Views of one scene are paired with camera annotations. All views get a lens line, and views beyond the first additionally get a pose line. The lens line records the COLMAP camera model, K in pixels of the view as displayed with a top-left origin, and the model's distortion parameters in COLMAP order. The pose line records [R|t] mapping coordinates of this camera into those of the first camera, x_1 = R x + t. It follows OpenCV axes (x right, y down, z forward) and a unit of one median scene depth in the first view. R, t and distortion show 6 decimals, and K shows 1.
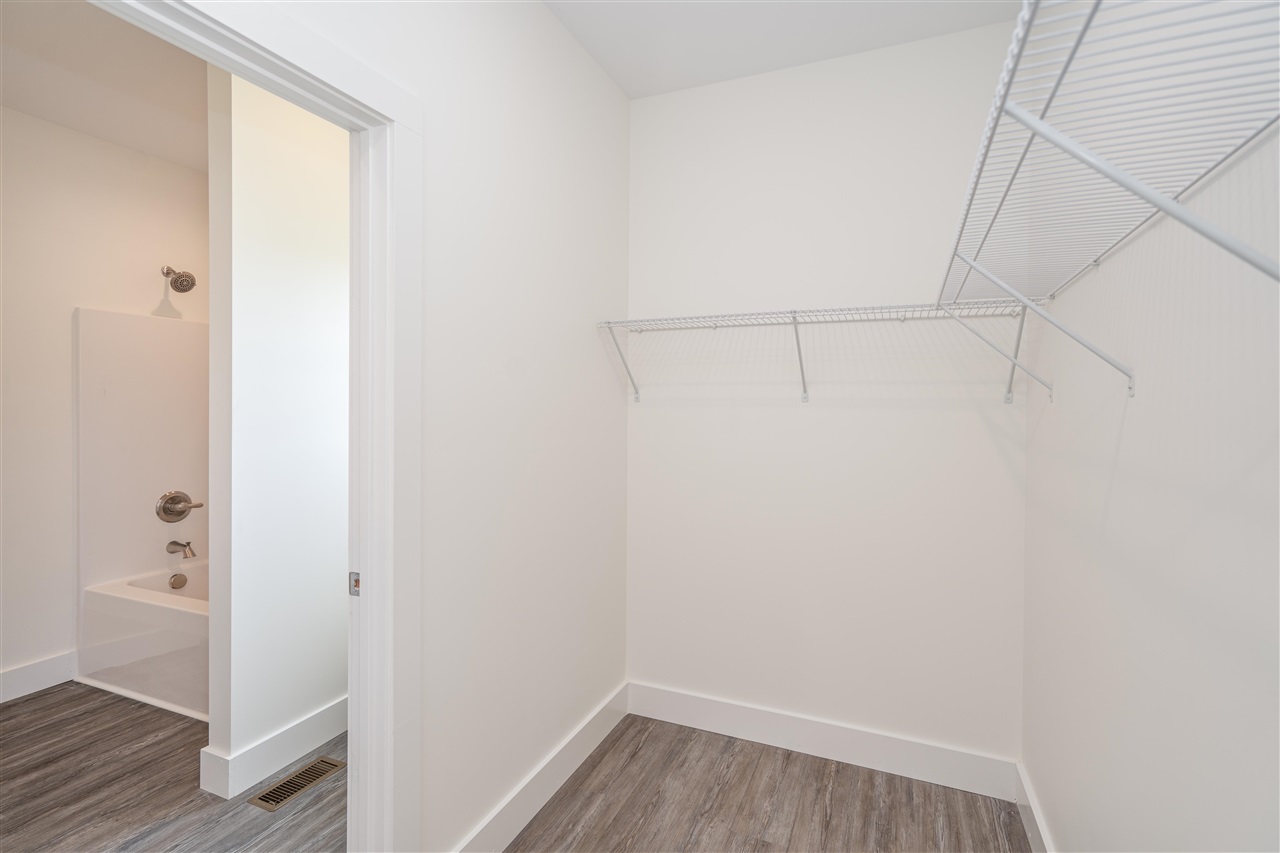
lens RADIAL K [[591.5, 0, 645.5], [0, 591.5, 411.8], [0, 0, 1]] dist [0.037419, 0.000057]
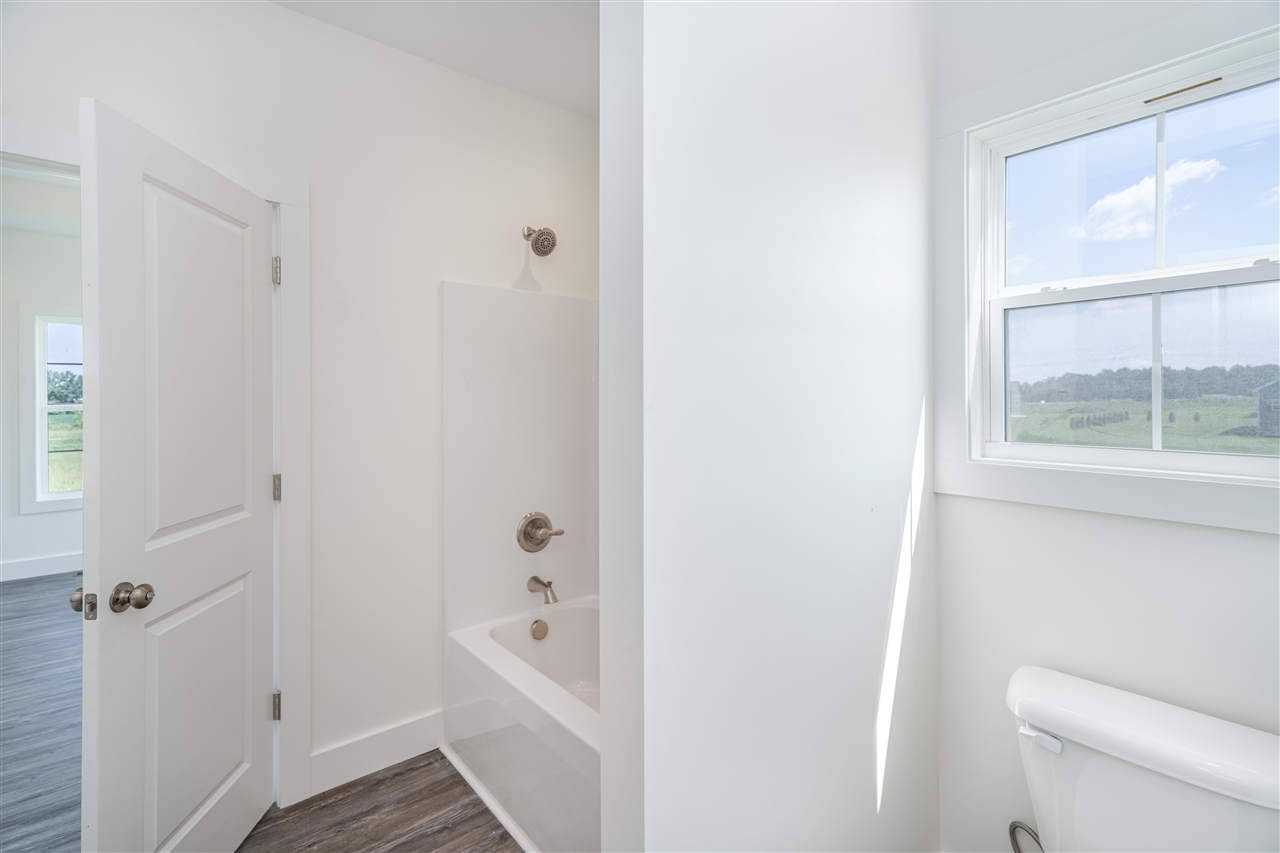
lens RADIAL K [[591.5, 0, 645.5], [0, 591.5, 411.8], [0, 0, 1]] dist [0.037419, 0.000057]
pose [[0.893809, 0.001309, -0.448446, -0.312971], [-0.000330, 0.999997, 0.002263, -0.000975], [0.448448, -0.001875, 0.893807, 0.386858]]
